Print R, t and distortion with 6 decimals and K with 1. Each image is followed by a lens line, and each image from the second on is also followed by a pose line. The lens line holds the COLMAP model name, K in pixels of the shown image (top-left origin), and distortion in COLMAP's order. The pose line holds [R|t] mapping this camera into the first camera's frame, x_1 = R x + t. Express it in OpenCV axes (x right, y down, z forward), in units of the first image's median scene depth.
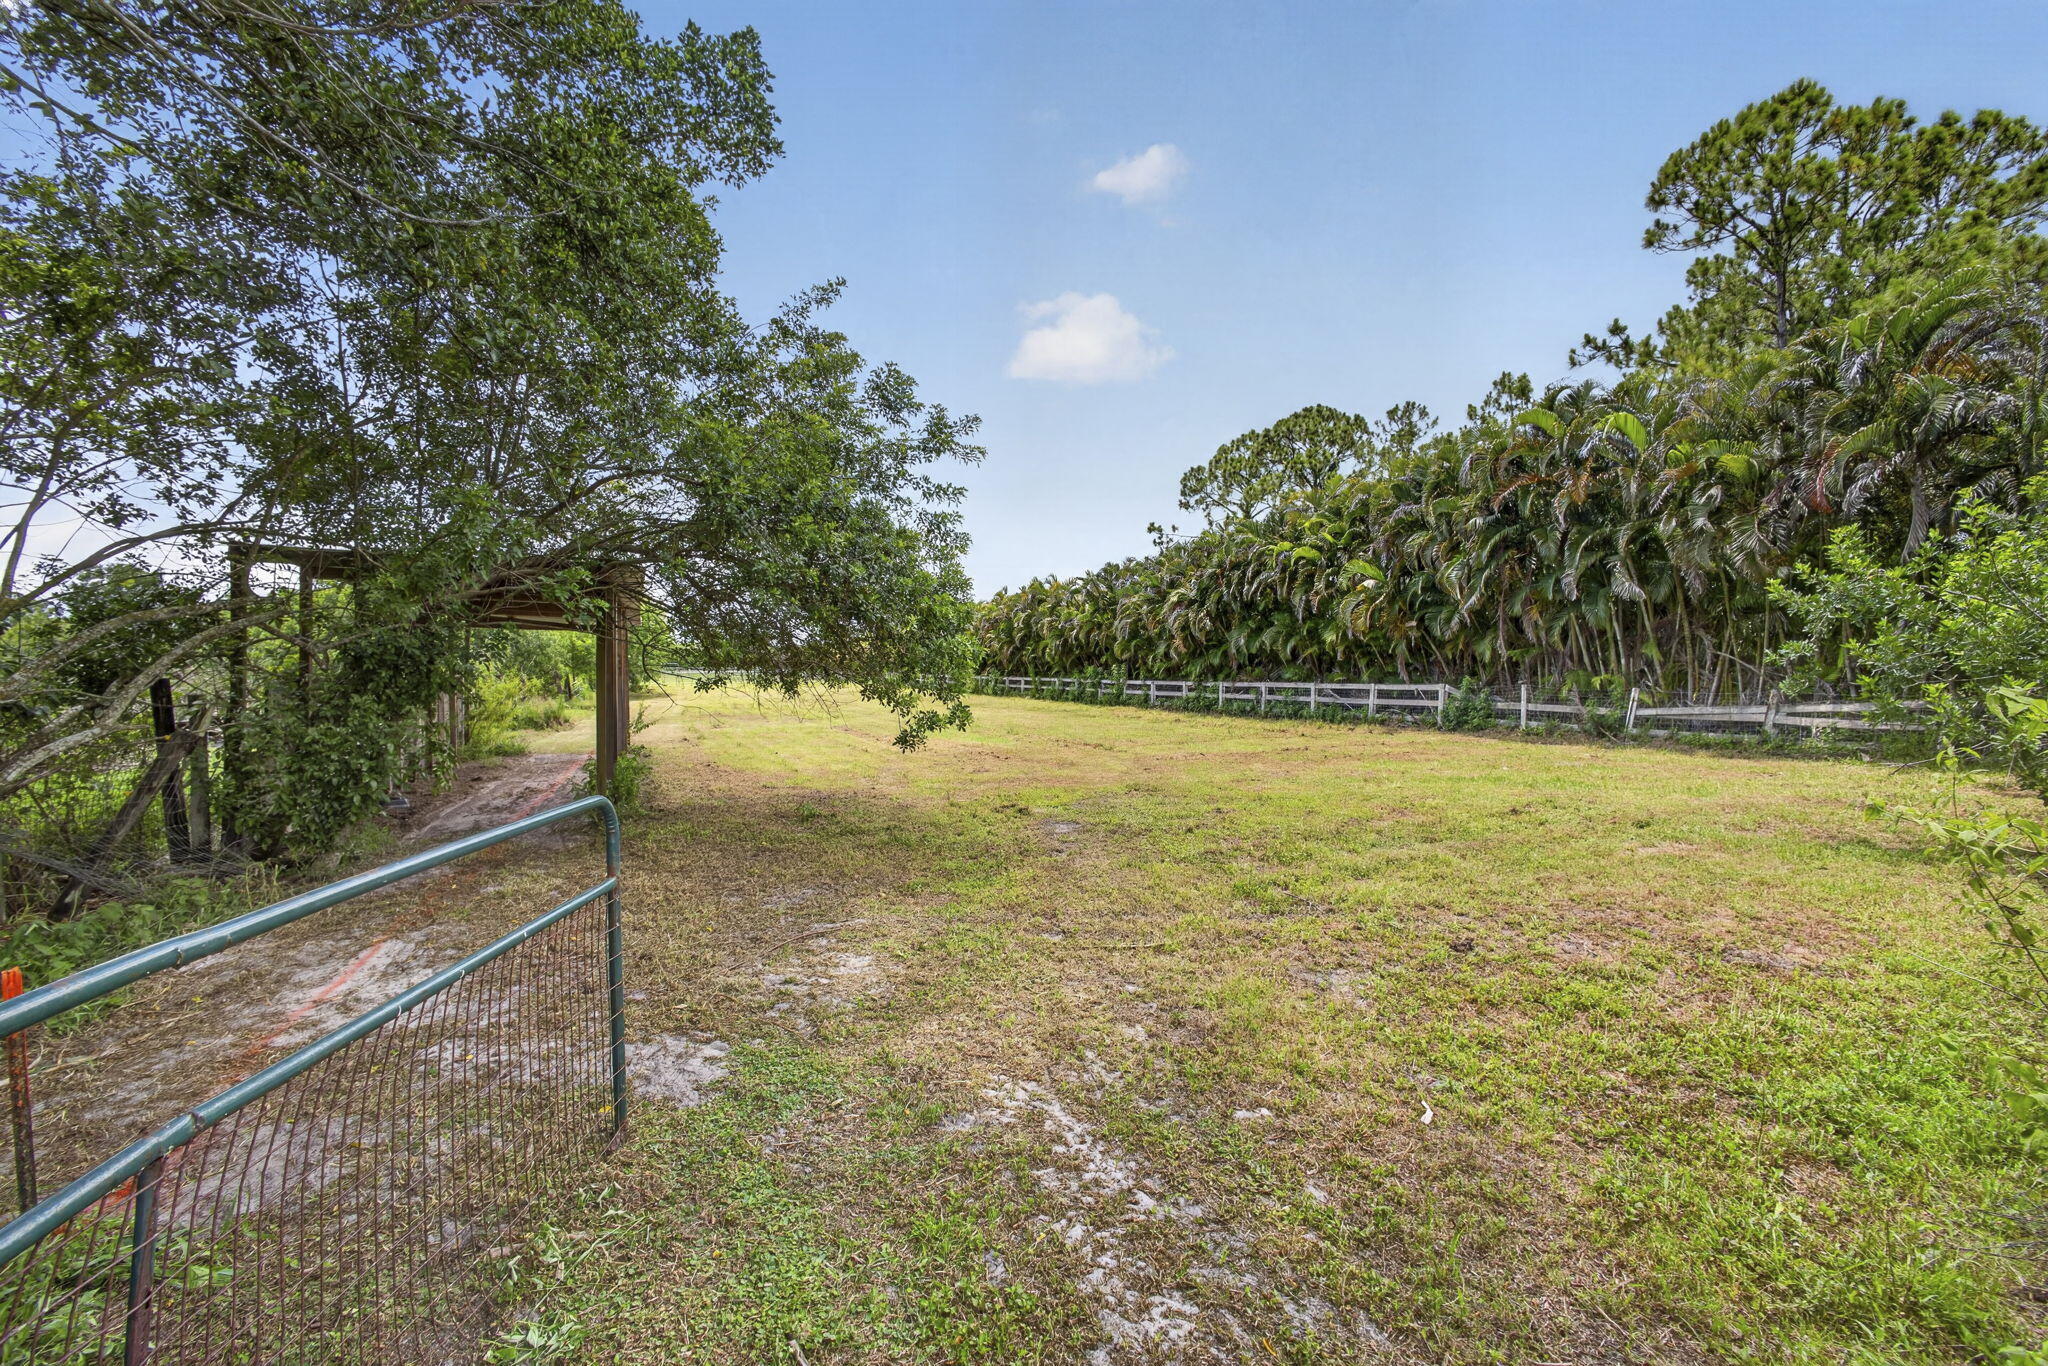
lens RADIAL K [[877.9, 0, 1037.4], [0, 877.9, 680.3], [0, 0, 1]] dist [-0.000003, 0.000741]
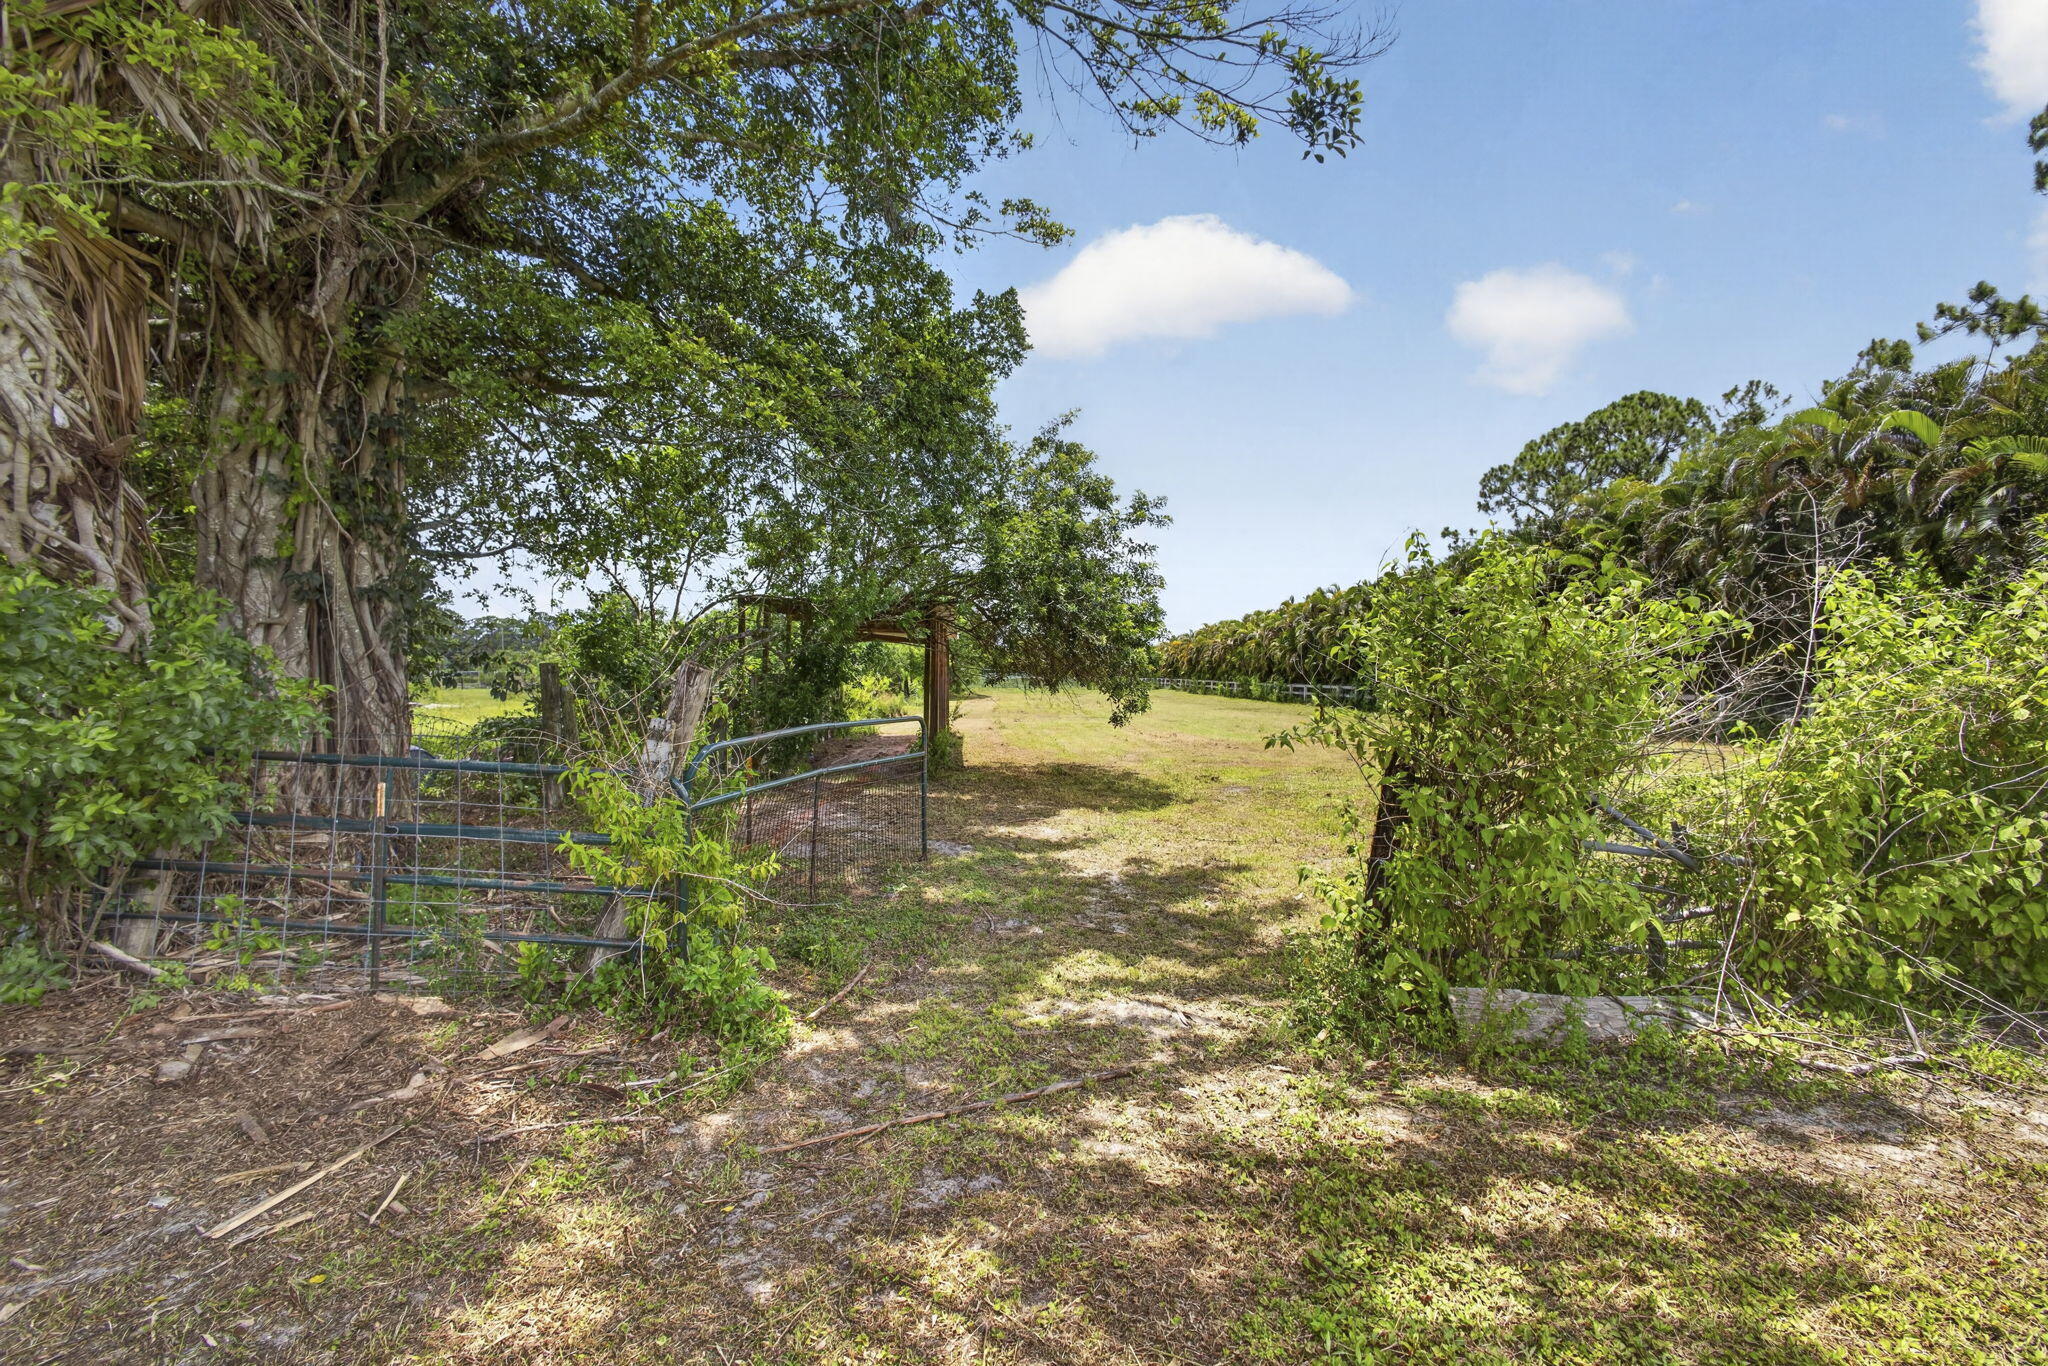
lens RADIAL K [[877.9, 0, 1037.4], [0, 877.9, 680.3], [0, 0, 1]] dist [-0.000003, 0.000741]
pose [[0.941639, 0.011899, -0.336415, 0.080046], [-0.014712, 0.999875, -0.005815, 0.004494], [0.336304, 0.010425, 0.941696, -0.152008]]
